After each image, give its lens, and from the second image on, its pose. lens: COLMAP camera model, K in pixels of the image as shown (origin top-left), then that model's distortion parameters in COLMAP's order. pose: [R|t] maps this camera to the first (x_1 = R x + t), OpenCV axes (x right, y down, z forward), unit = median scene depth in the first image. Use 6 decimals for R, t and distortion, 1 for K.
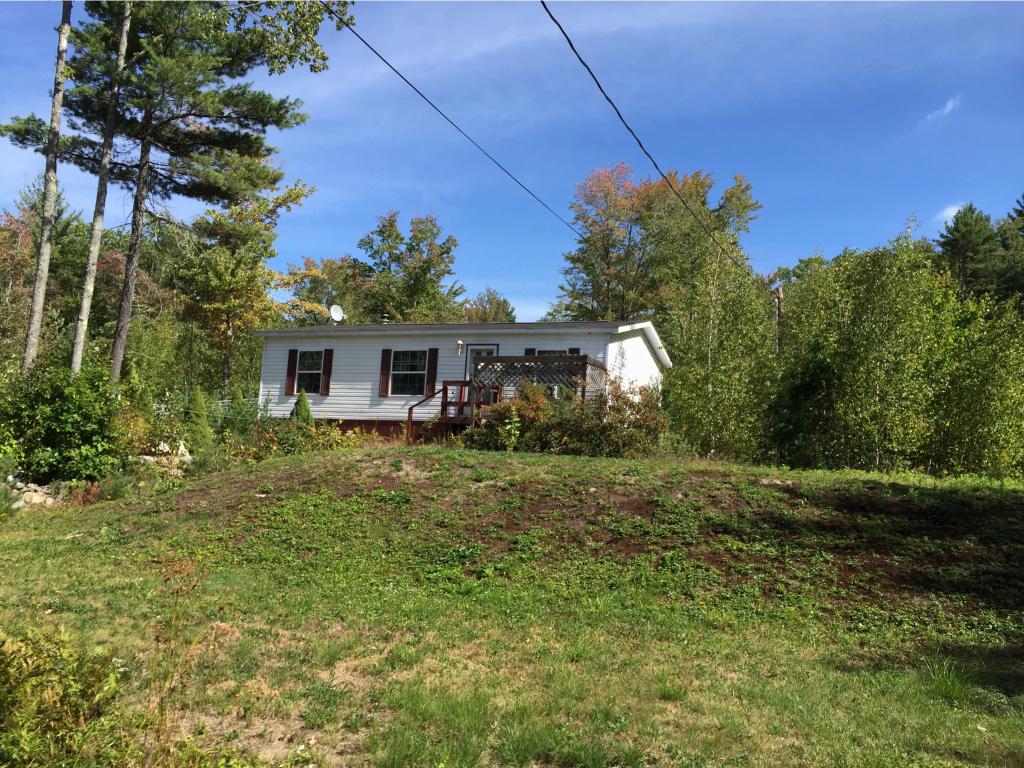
lens RADIAL K [[894.7, 0, 512.0], [0, 894.7, 384.0], [0, 0, 1]] dist [-0.004278, -0.023111]
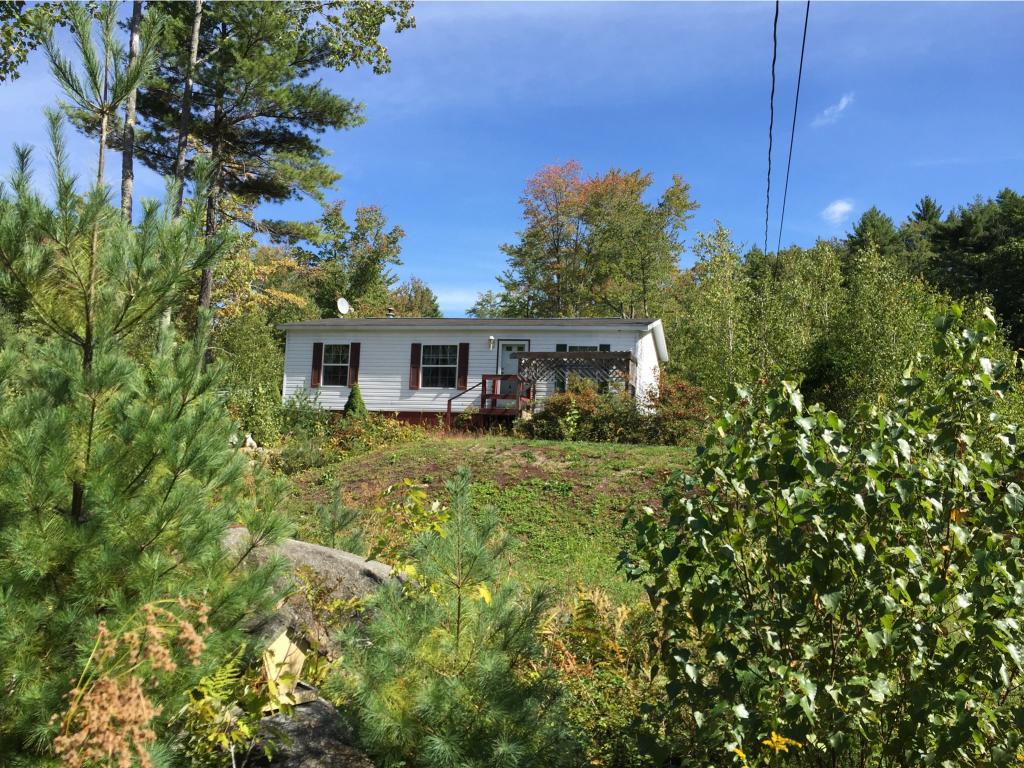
lens RADIAL K [[879.9, 0, 517.1], [0, 879.9, 417.7], [0, 0, 1]] dist [0.004914, -0.004950]
pose [[0.991476, -0.003852, 0.130230, -0.169652], [-0.003229, 0.998529, 0.054120, -0.009092], [-0.130247, -0.054079, 0.990006, -0.042809]]
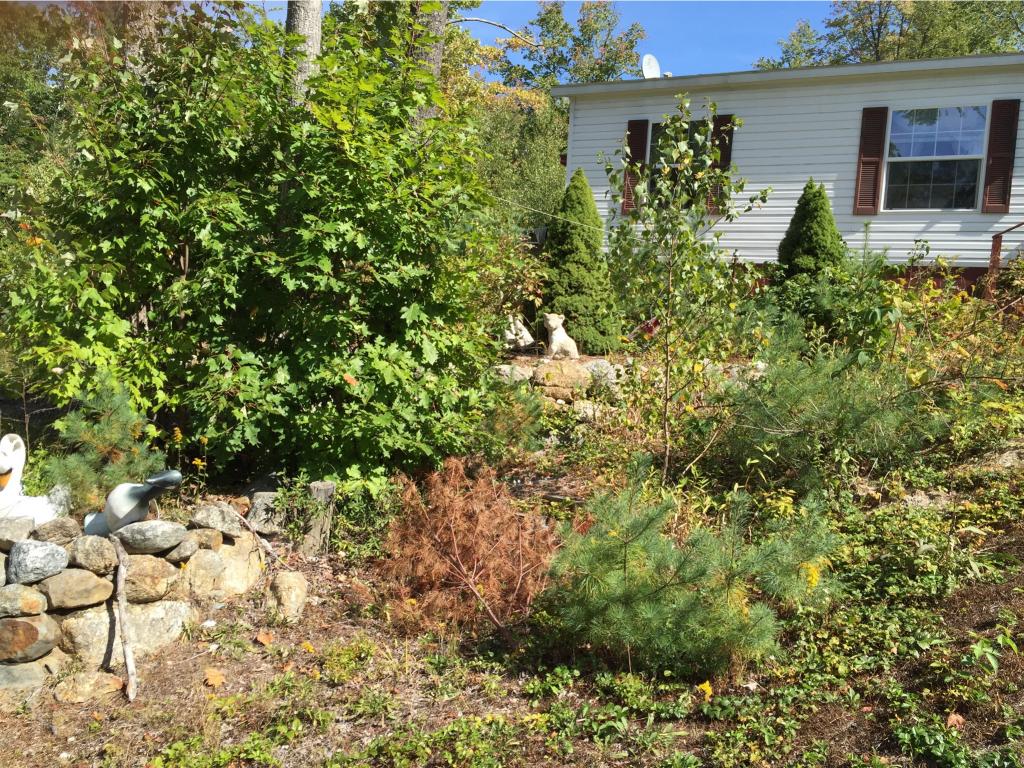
lens RADIAL K [[879.9, 0, 517.1], [0, 879.9, 417.7], [0, 0, 1]] dist [0.004914, -0.004950]
pose [[0.998002, 0.011271, -0.062176, -0.315694], [0.001186, 0.980449, 0.196770, 0.029620], [0.063179, -0.196451, 0.978476, 0.555505]]
